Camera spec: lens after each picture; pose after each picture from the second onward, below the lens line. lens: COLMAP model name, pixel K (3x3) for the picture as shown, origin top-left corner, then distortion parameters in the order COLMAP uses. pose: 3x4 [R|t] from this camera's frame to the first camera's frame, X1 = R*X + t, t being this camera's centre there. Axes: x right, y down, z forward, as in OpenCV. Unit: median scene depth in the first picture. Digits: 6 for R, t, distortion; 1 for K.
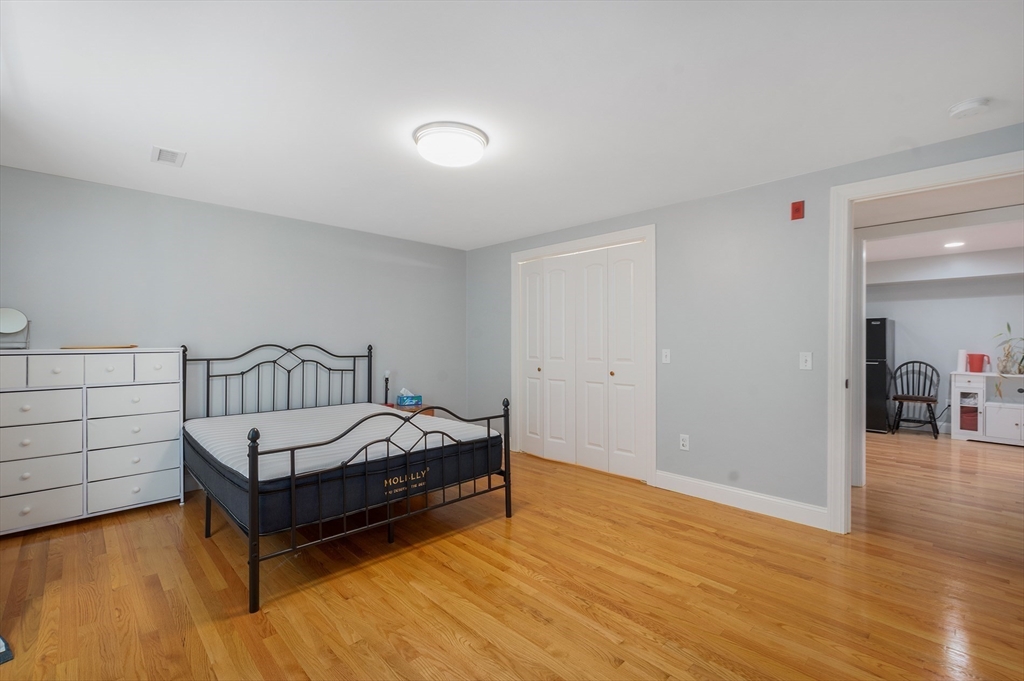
lens RADIAL K [[454.2, 0, 518.1], [0, 454.2, 342.1], [0, 0, 1]] dist [0.005174, 0.000741]
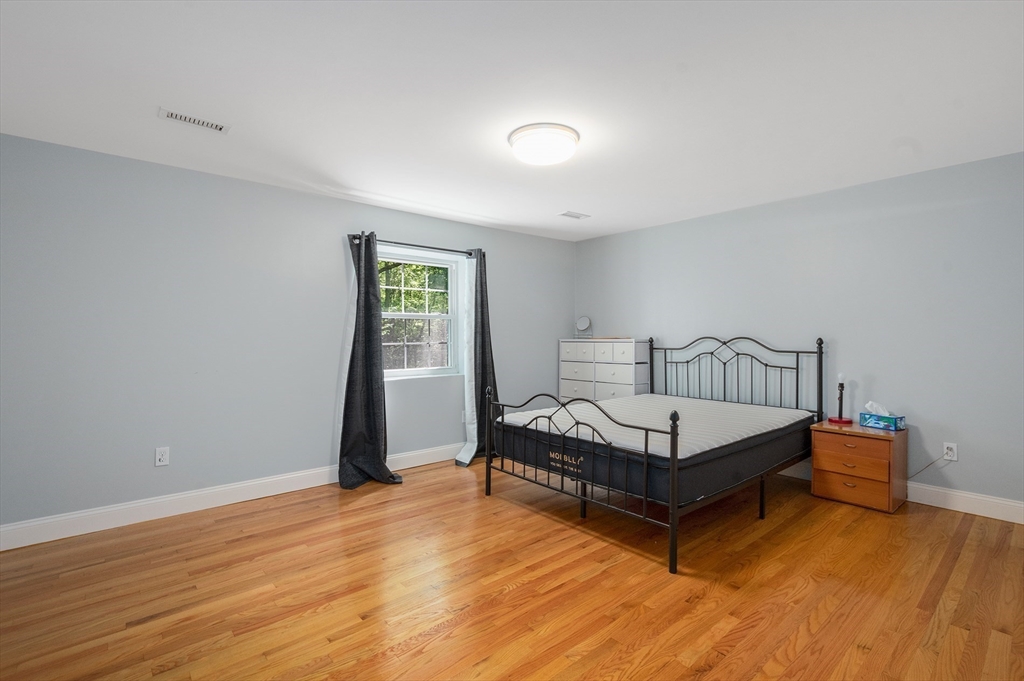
lens RADIAL K [[464.6, 0, 517.8], [0, 464.6, 339.3], [0, 0, 1]] dist [0.004014, 0.000193]
pose [[-0.050997, 0.007767, -0.998669, 0.648040], [0.002572, 0.999967, 0.007646, 0.001263], [0.998695, -0.002179, -0.051016, 0.689770]]
